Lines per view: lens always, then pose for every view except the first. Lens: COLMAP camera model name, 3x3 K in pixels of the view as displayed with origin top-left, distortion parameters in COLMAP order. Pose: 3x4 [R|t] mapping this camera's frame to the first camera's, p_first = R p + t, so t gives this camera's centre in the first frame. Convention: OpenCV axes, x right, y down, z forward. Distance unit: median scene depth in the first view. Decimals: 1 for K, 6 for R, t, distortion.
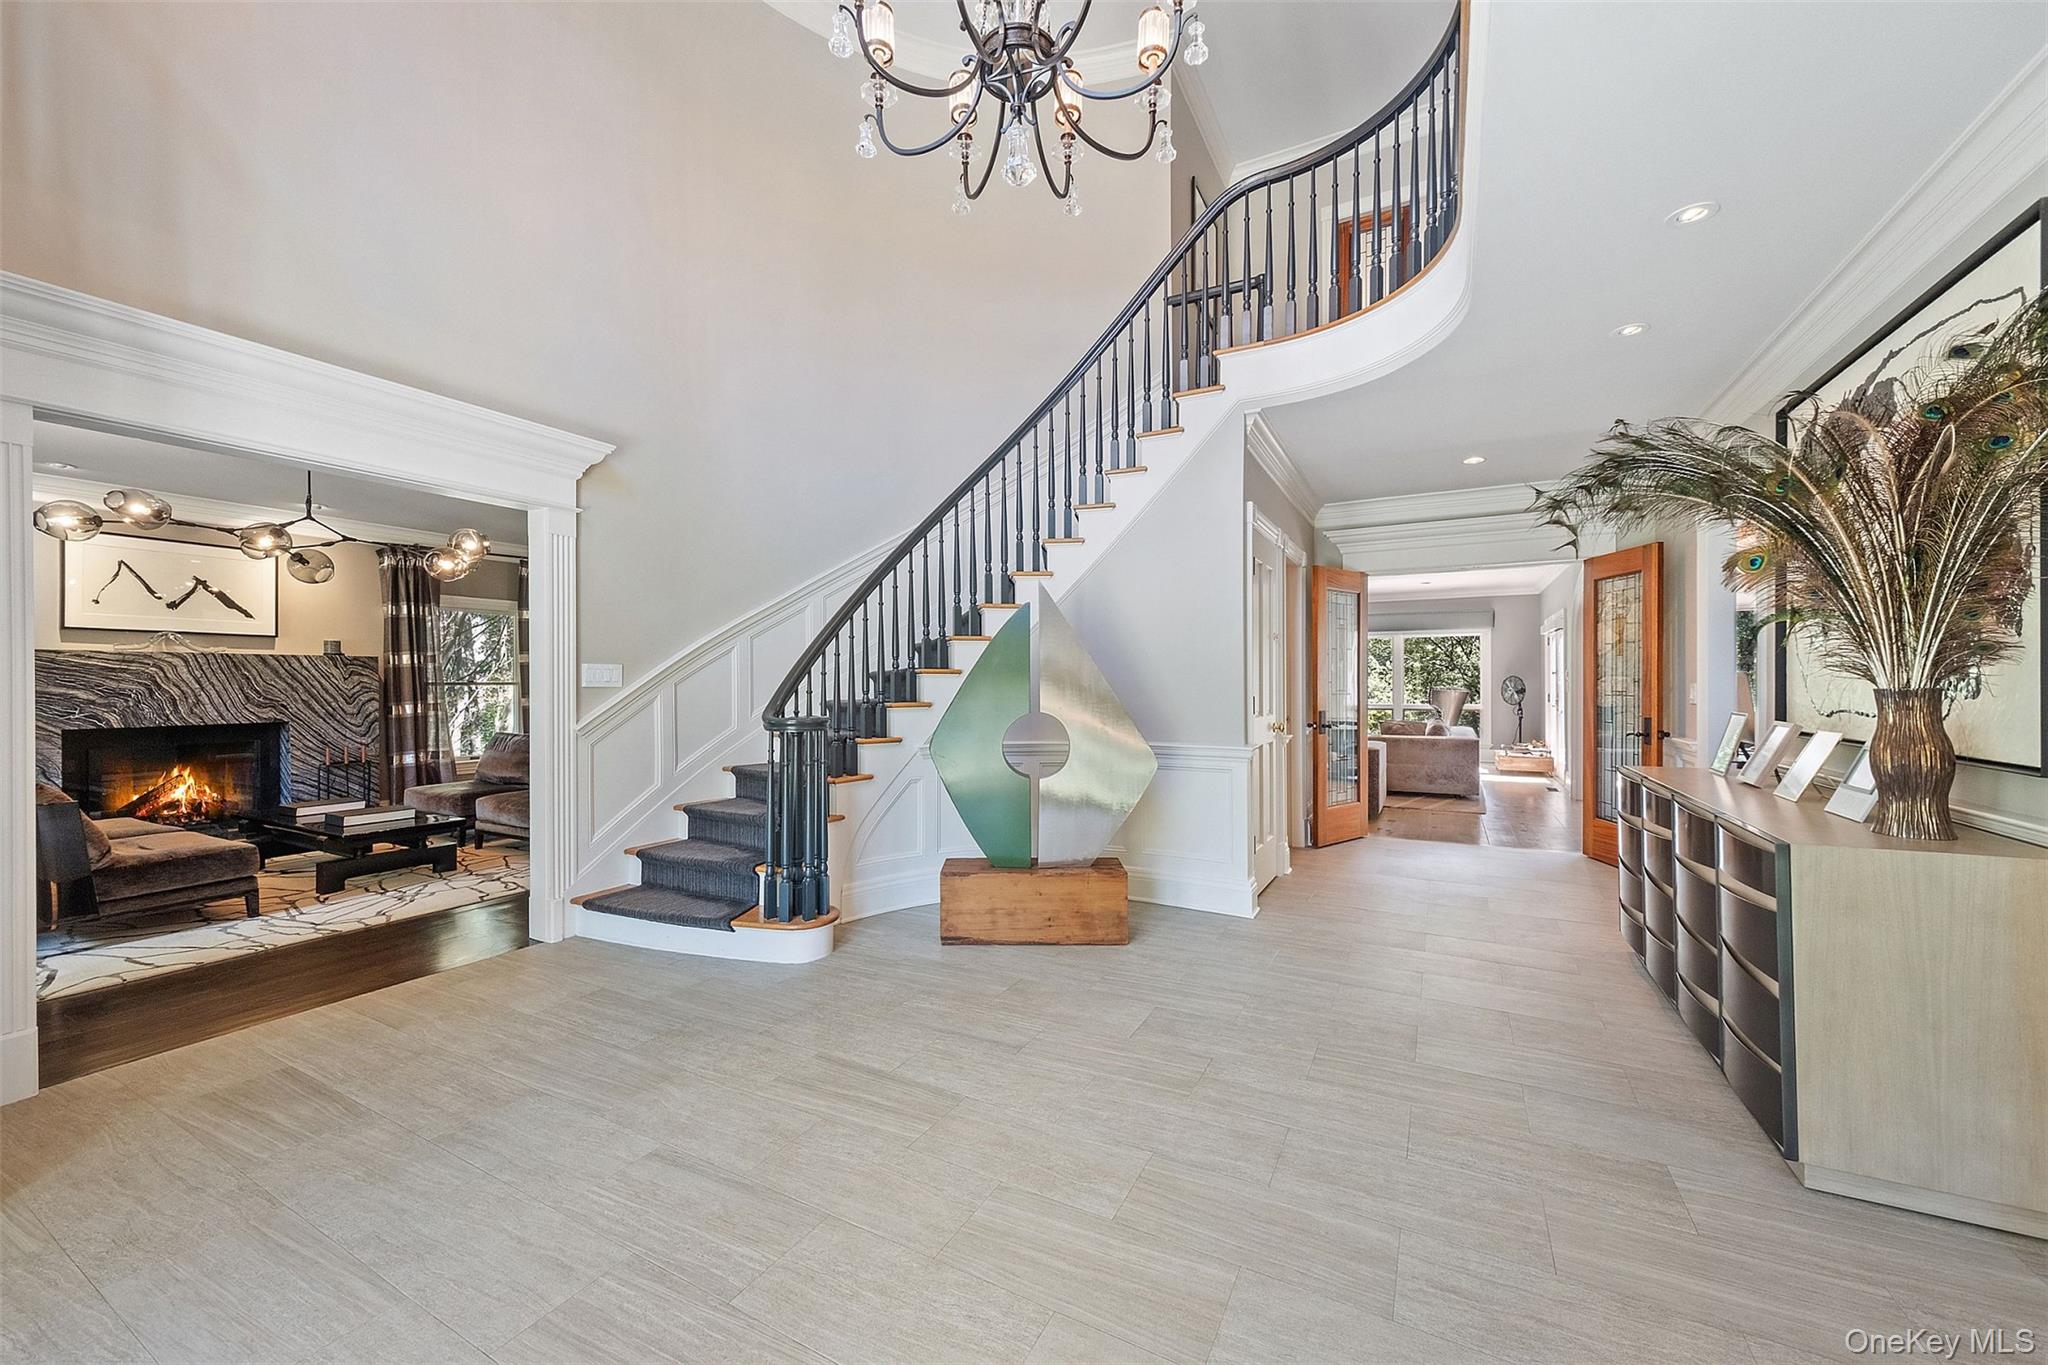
lens RADIAL K [[764.7, 0, 1019.3], [0, 764.7, 687.9], [0, 0, 1]] dist [0.015346, 0.000016]
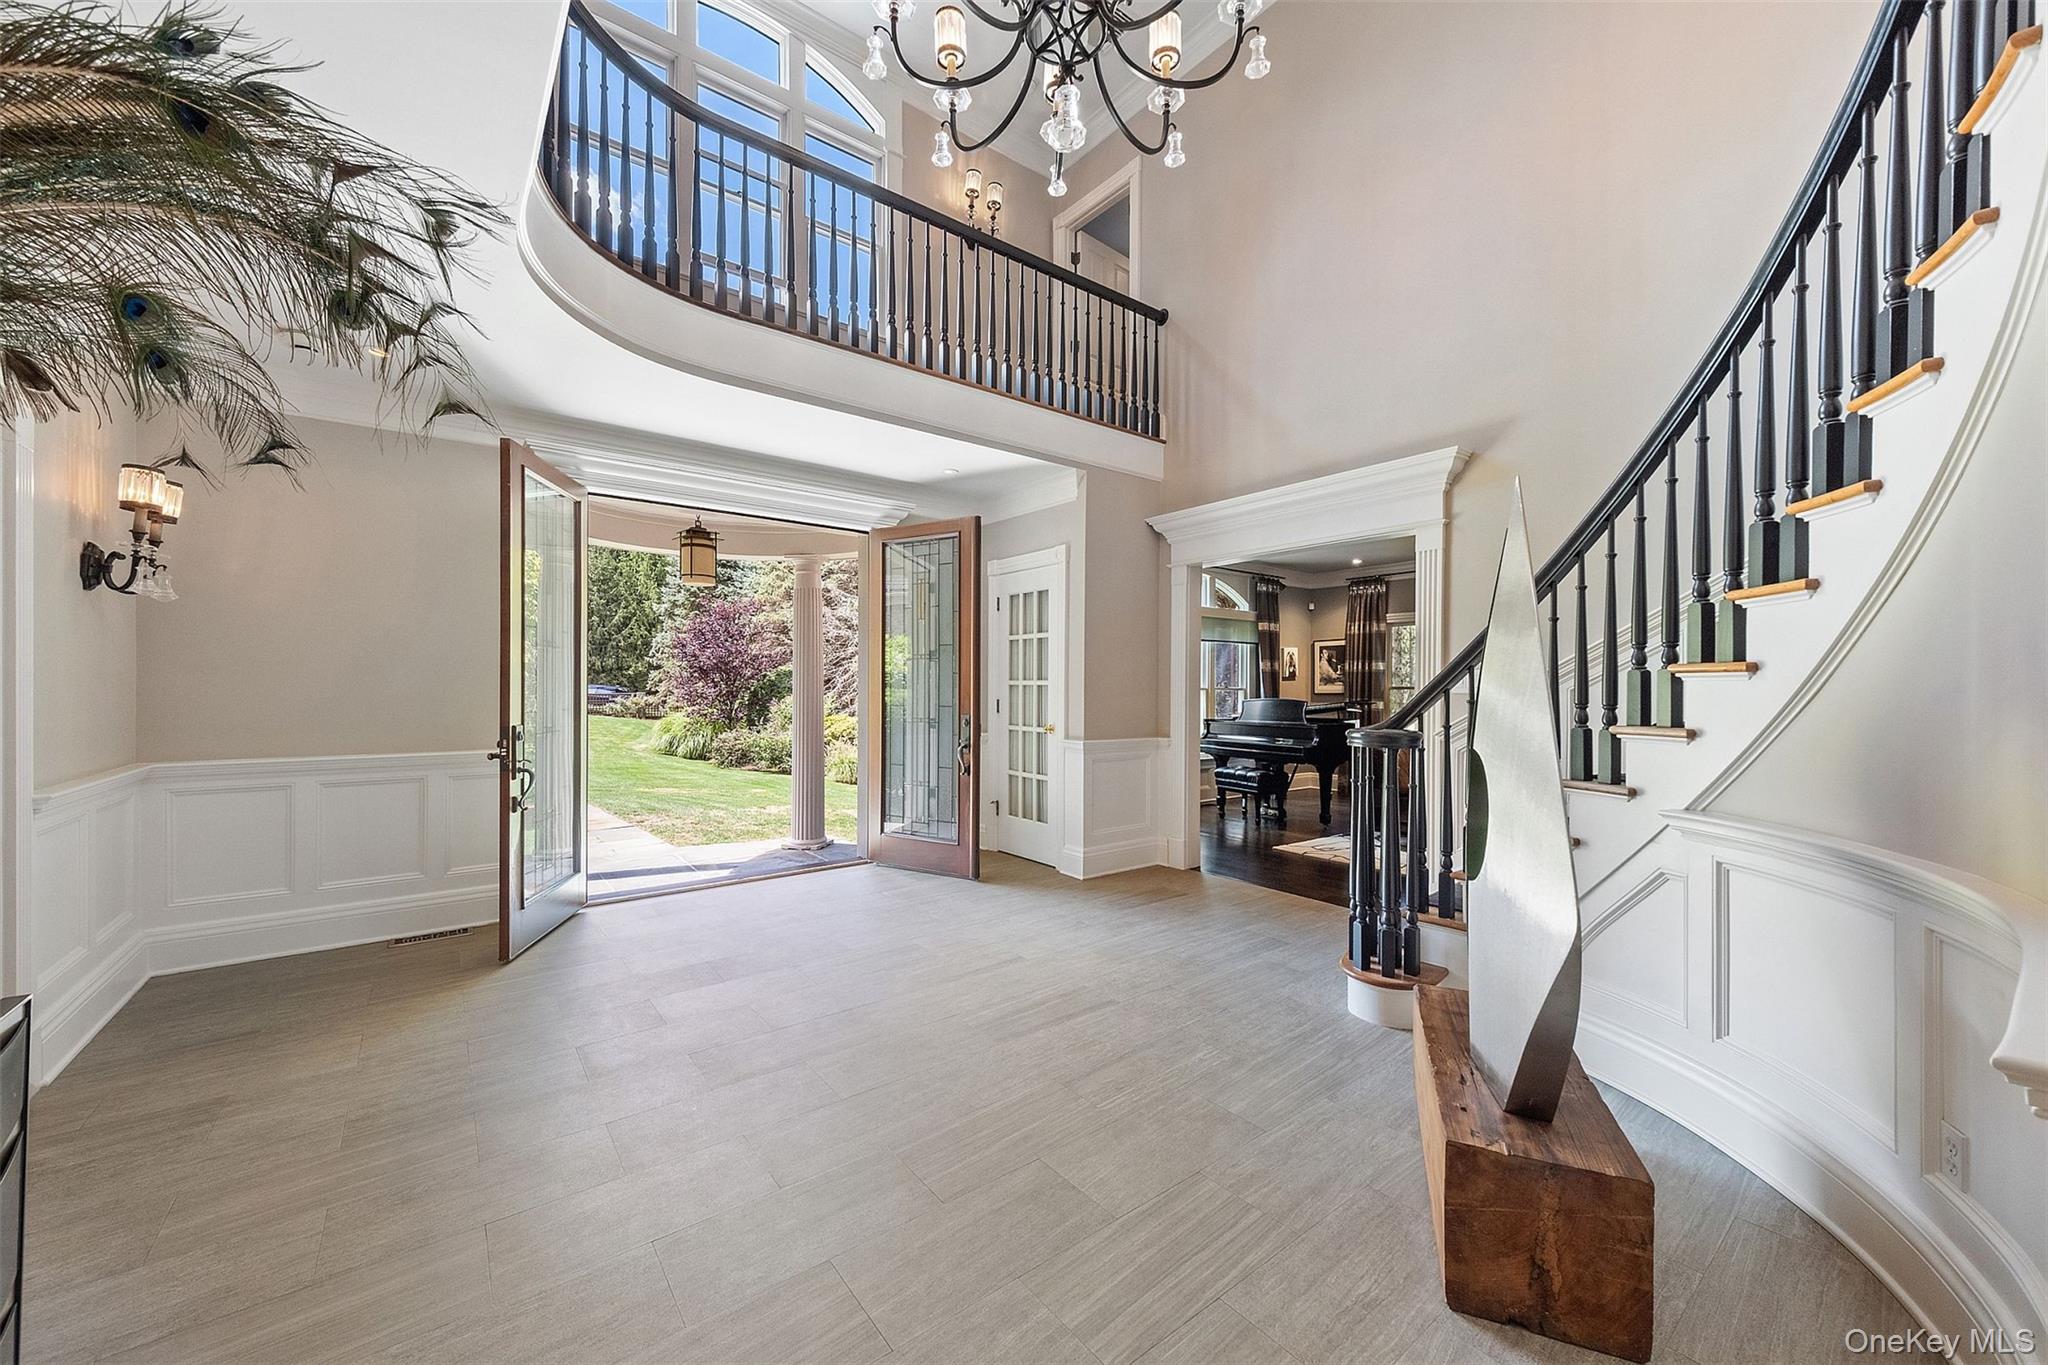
lens RADIAL K [[757.9, 0, 1024.6], [0, 757.9, 691.5], [0, 0, 1]] dist [0.000903, 0.000176]
pose [[-0.402400, 0.003074, -0.915459, 0.831470], [-0.007999, 0.999944, 0.006874, -0.007456], [0.915429, 0.010089, -0.402353, 1.286849]]
